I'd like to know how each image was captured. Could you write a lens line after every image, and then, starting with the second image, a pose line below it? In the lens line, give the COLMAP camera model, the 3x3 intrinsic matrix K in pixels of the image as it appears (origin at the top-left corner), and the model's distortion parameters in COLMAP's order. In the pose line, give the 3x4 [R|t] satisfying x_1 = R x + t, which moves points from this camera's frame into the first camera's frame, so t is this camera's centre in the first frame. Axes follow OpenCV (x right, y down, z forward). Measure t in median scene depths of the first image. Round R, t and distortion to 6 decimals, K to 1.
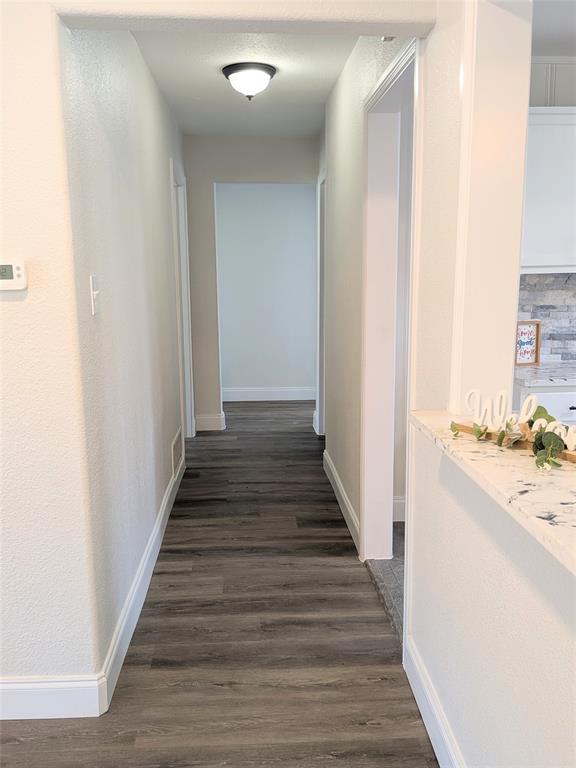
lens RADIAL K [[667.0, 0, 281.8], [0, 667.0, 382.1], [0, 0, 1]] dist [0.065738, -0.113451]
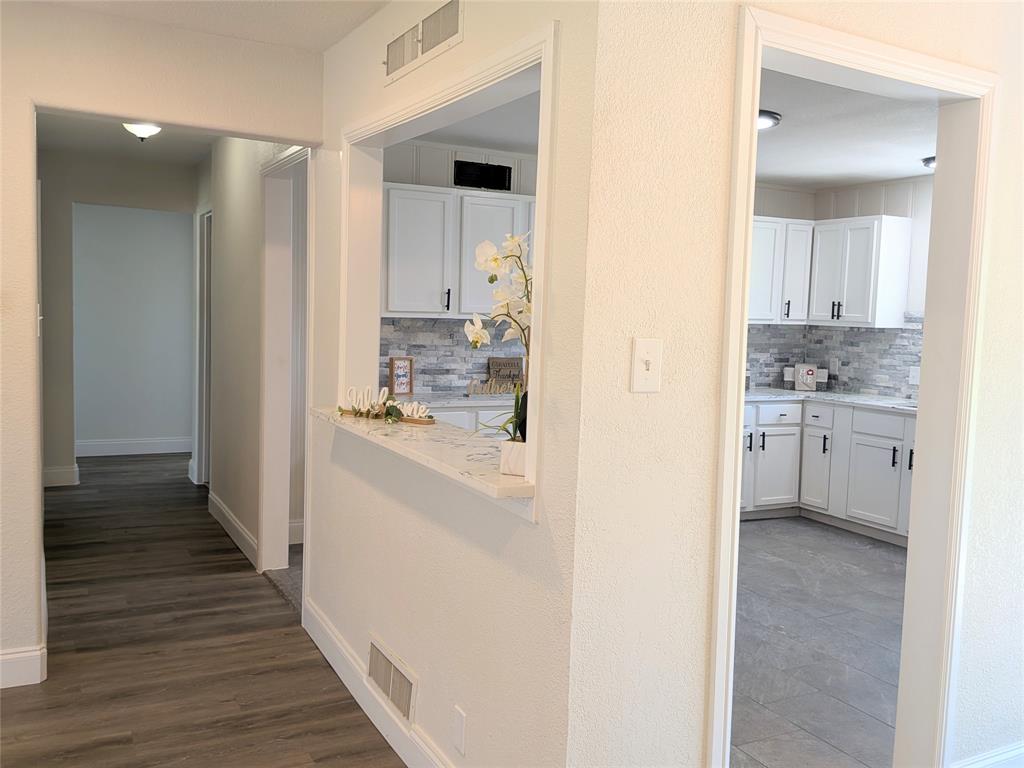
lens RADIAL K [[889.4, 0, 507.7], [0, 889.4, 377.7], [0, 0, 1]] dist [0.065738, -0.113451]
pose [[0.908175, 0.008055, 0.418513, -0.123278], [0.029336, 0.996132, -0.082832, 0.081879], [-0.417562, 0.087504, 0.904425, -0.499794]]
